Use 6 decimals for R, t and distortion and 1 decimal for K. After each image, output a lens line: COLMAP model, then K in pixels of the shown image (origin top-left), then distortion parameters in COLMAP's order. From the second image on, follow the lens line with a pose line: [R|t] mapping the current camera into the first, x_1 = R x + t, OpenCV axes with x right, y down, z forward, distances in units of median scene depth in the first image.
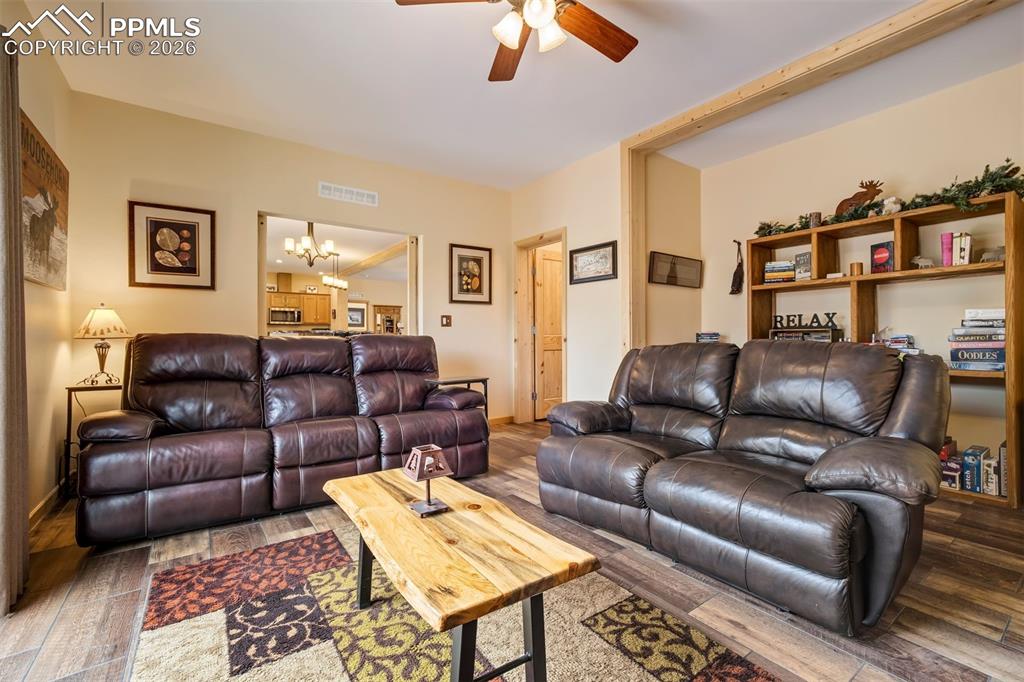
lens RADIAL K [[446.4, 0, 512.0], [0, 446.4, 338.6], [0, 0, 1]] dist [-0.033570, 0.016020]
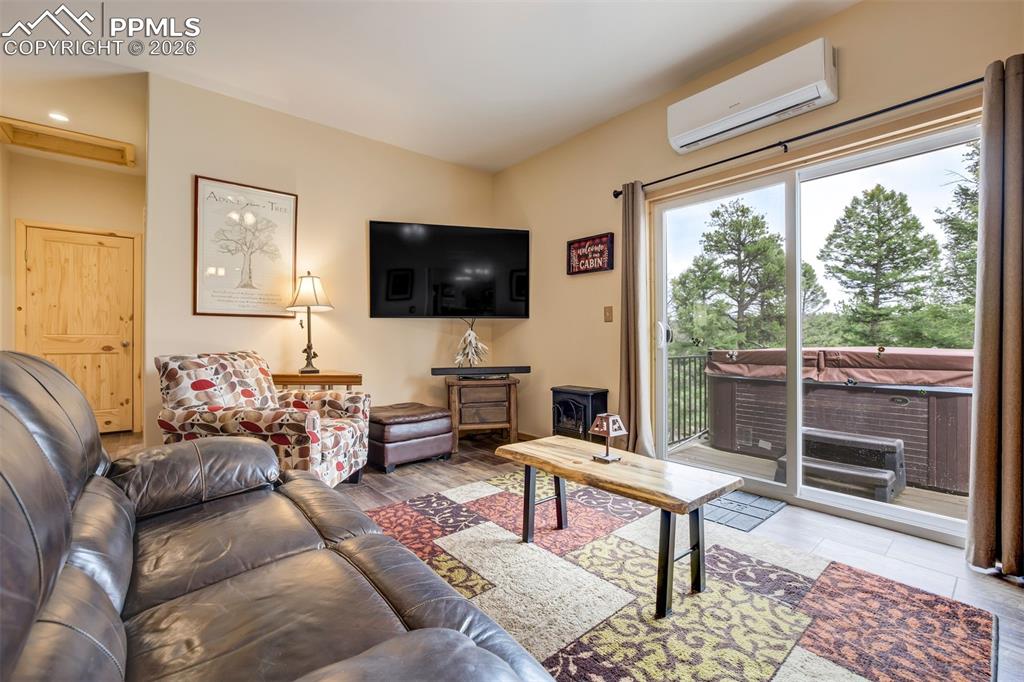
lens RADIAL K [[446.4, 0, 512.0], [0, 446.4, 338.6], [0, 0, 1]] dist [-0.033570, 0.016020]
pose [[-0.996879, 0.007029, -0.078632, 0.190974], [0.007325, 0.999967, -0.003473, 0.004080], [0.078605, -0.004039, -0.996898, 2.039491]]
